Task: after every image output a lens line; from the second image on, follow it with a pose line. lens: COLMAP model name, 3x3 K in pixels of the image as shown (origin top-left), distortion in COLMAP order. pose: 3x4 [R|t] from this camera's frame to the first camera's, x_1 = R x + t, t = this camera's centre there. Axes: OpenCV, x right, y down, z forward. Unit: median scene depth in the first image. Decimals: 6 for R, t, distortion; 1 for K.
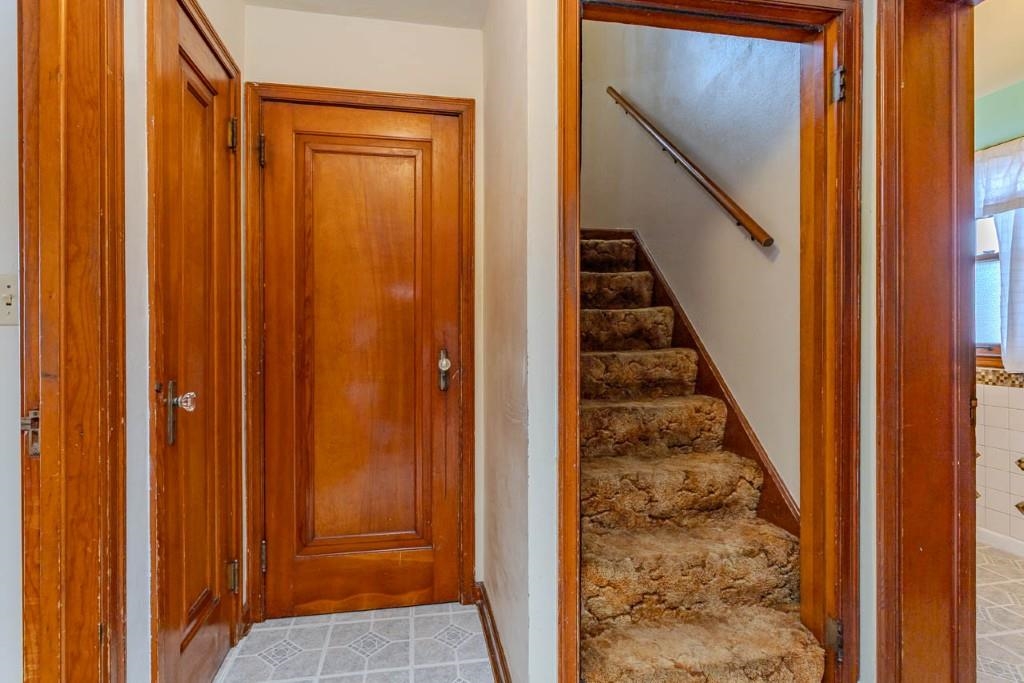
lens RADIAL K [[482.8, 0, 508.1], [0, 482.8, 335.5], [0, 0, 1]] dist [-0.002819, 0.002824]
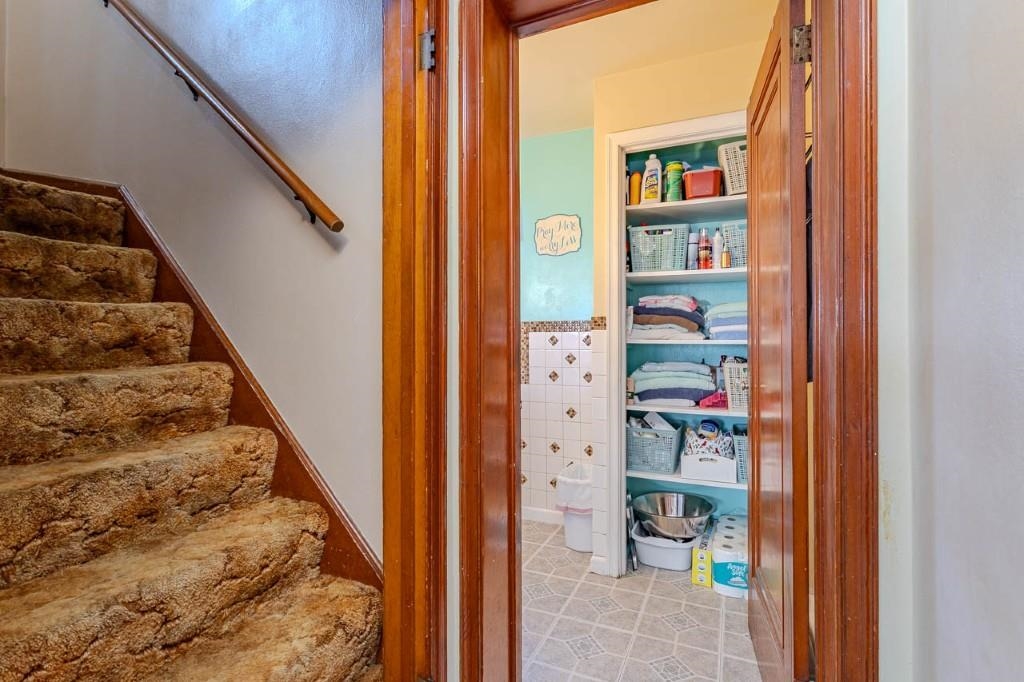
lens RADIAL K [[482.8, 0, 508.9], [0, 482.8, 338.6], [0, 0, 1]] dist [-0.002819, 0.002824]
pose [[0.583234, 0.001085, 0.812304, 0.054741], [0.004886, 0.999976, -0.004843, -0.003146], [-0.812290, 0.006794, 0.583215, 0.290515]]
